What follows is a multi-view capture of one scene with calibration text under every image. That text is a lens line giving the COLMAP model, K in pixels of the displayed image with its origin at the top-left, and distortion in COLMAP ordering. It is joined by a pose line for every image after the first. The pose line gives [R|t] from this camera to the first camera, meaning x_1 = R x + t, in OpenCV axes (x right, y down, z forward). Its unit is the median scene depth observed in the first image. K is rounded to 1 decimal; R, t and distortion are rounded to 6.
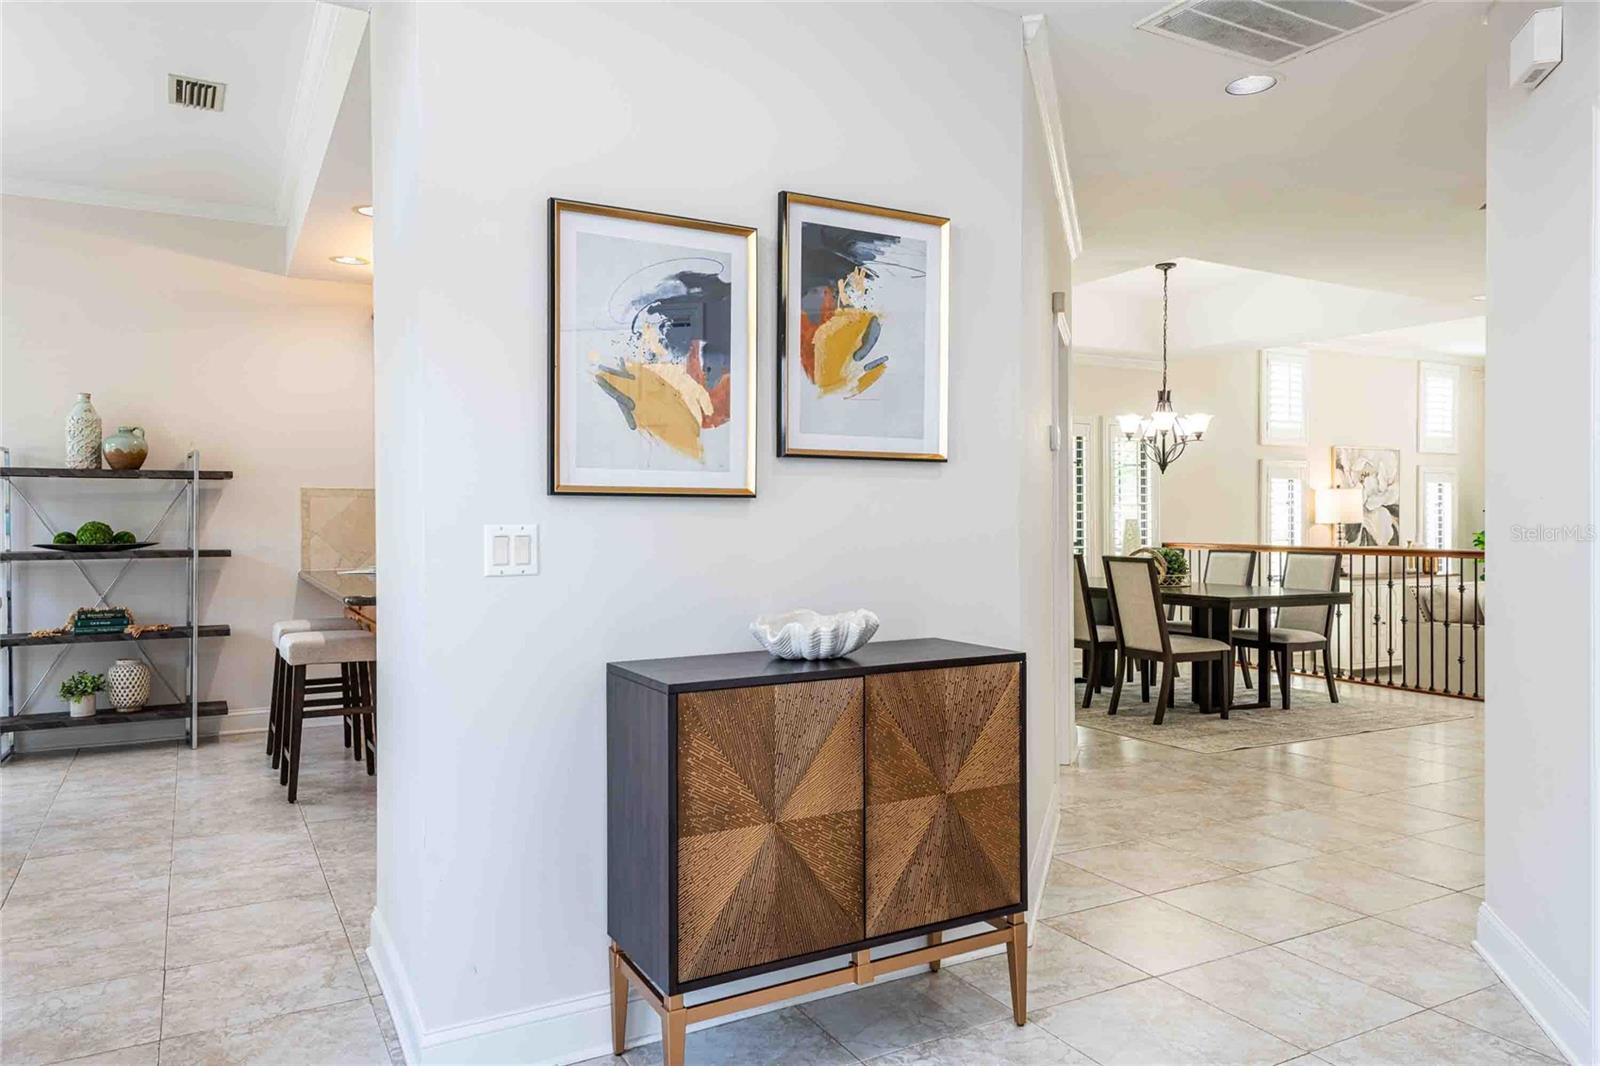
lens RADIAL K [[1057.0, 0, 800.0], [0, 1057.0, 533.0], [0, 0, 1]] dist [0.056274, -0.124461]
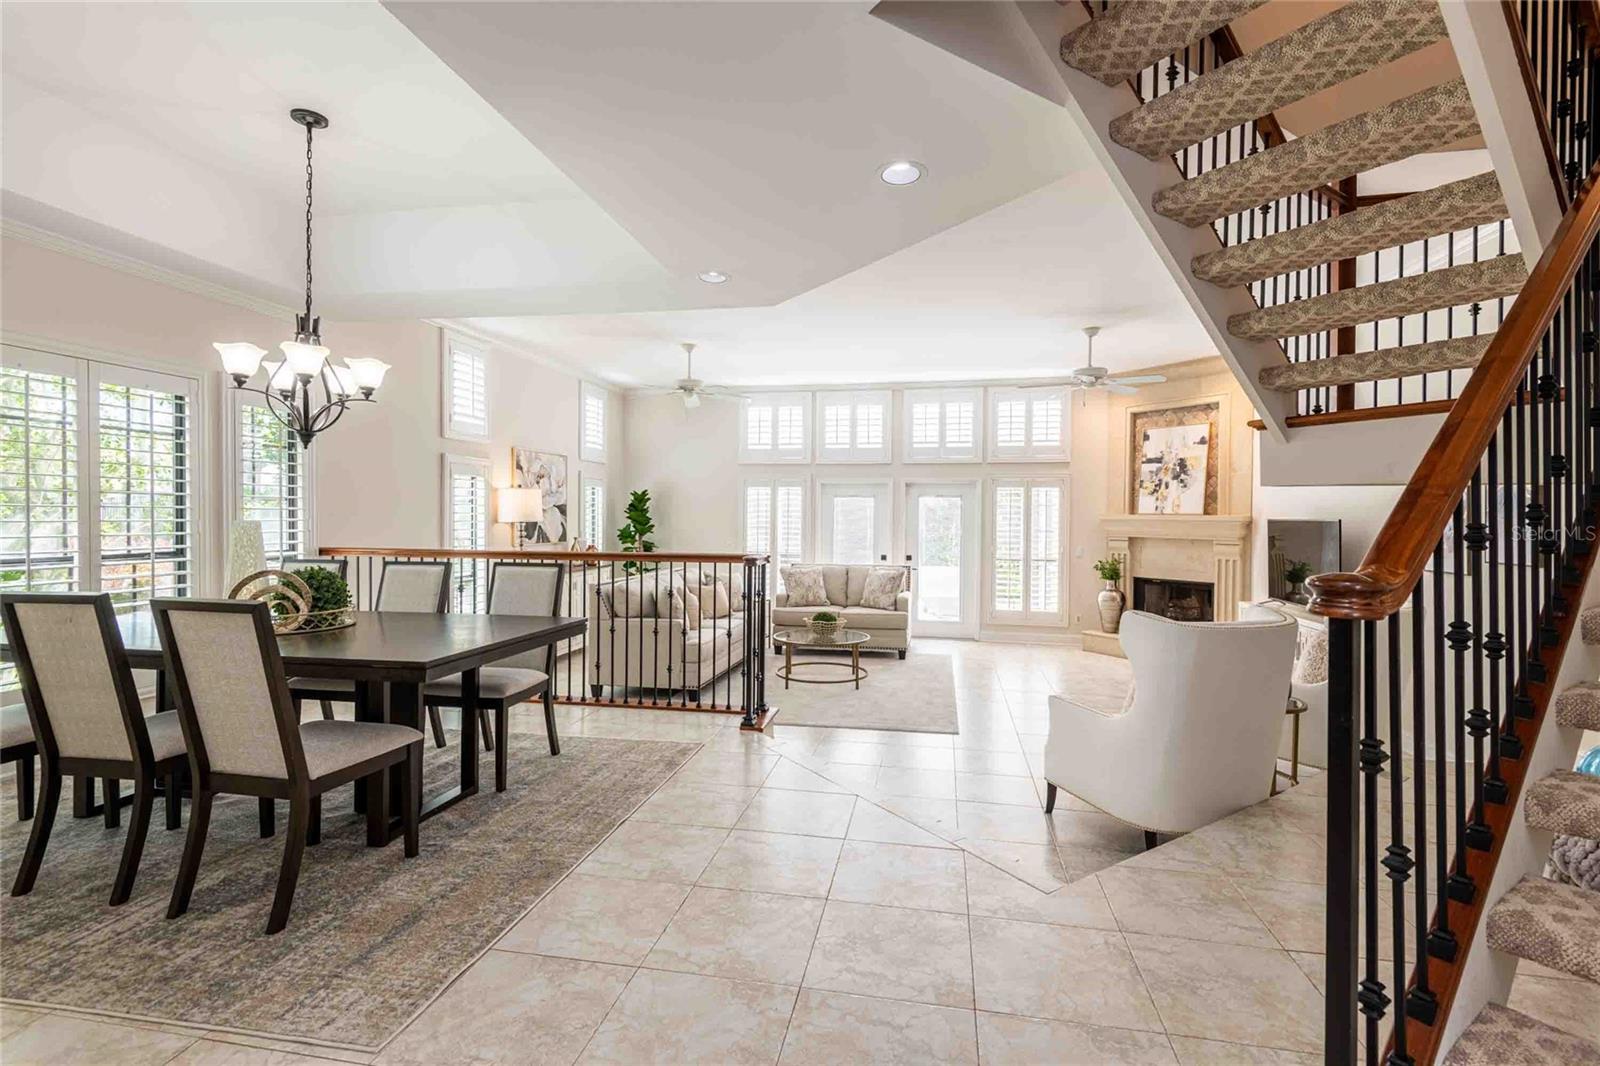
lens RADIAL K [[733.8, 0, 804.1], [0, 733.8, 520.1], [0, 0, 1]] dist [0.003420, -0.000162]
pose [[0.630661, 0.001489, 0.776057, 0.187419], [0.002228, 0.999991, -0.003728, -0.011111], [-0.776055, 0.004080, 0.630652, 0.490208]]
